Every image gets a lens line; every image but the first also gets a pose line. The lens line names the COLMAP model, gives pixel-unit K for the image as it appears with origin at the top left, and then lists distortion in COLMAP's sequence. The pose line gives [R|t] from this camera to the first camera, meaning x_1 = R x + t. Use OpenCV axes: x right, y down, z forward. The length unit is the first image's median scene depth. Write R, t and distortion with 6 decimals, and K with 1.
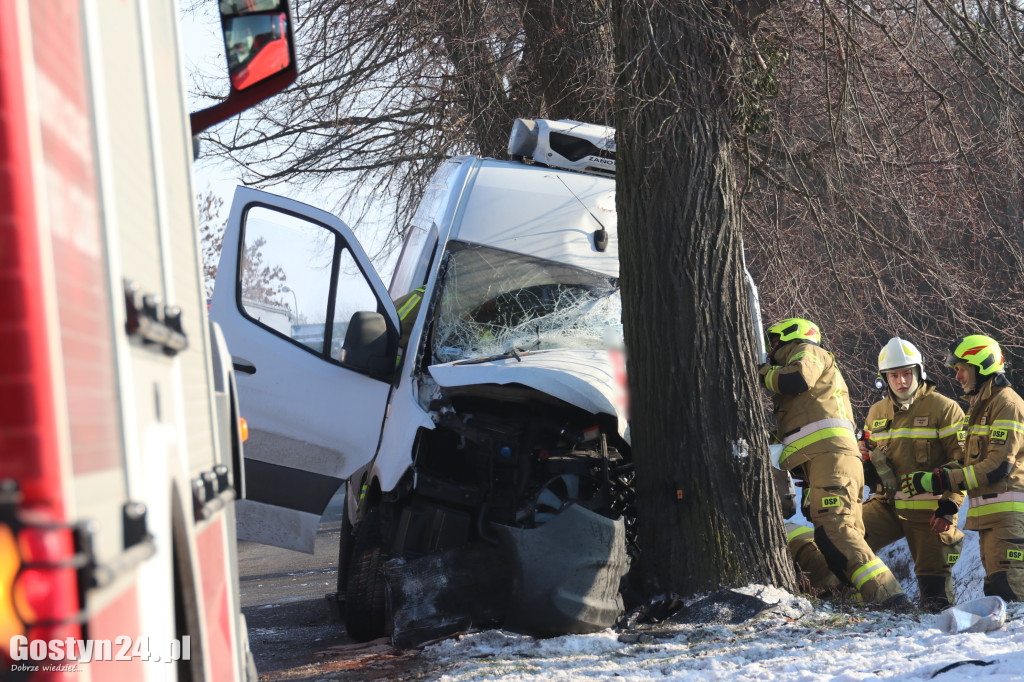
lens RADIAL K [[3984.8, 0, 512.5], [0, 3984.8, 340.1], [0, 0, 1]] dist [0.150872, 0.000000]
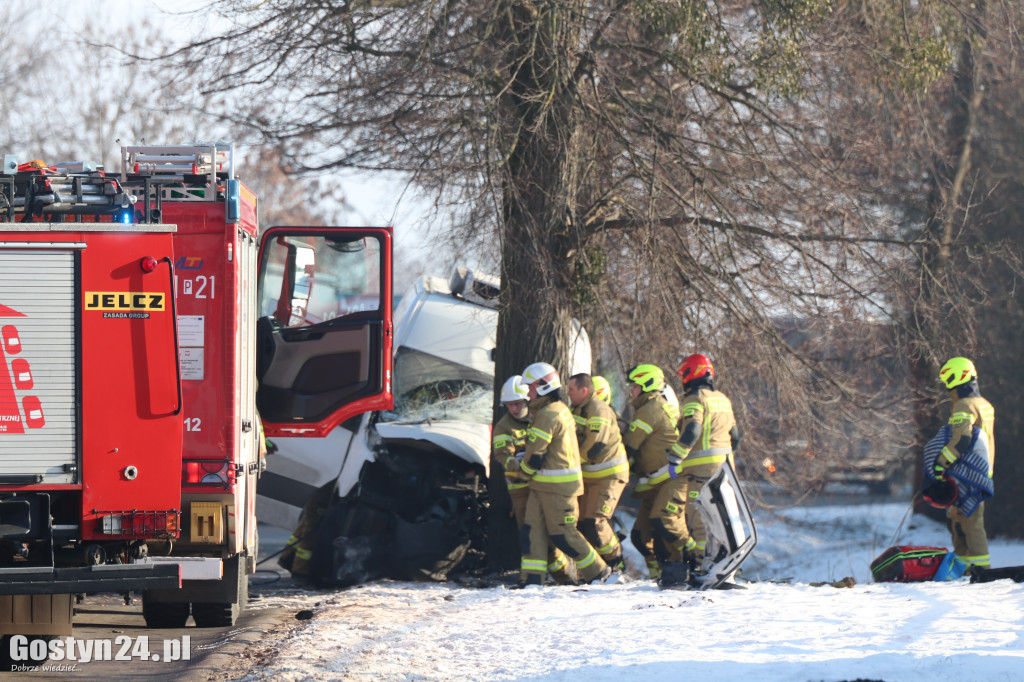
lens RADIAL K [[3984.8, 0, 514.4], [0, 3984.8, 342.2], [0, 0, 1]] dist [0.150872, 0.000000]
pose [[0.995227, 0.097385, -0.006246, 0.042790], [-0.097444, 0.995191, -0.009982, -0.016013], [0.005243, 0.010543, 0.999931, -0.644767]]
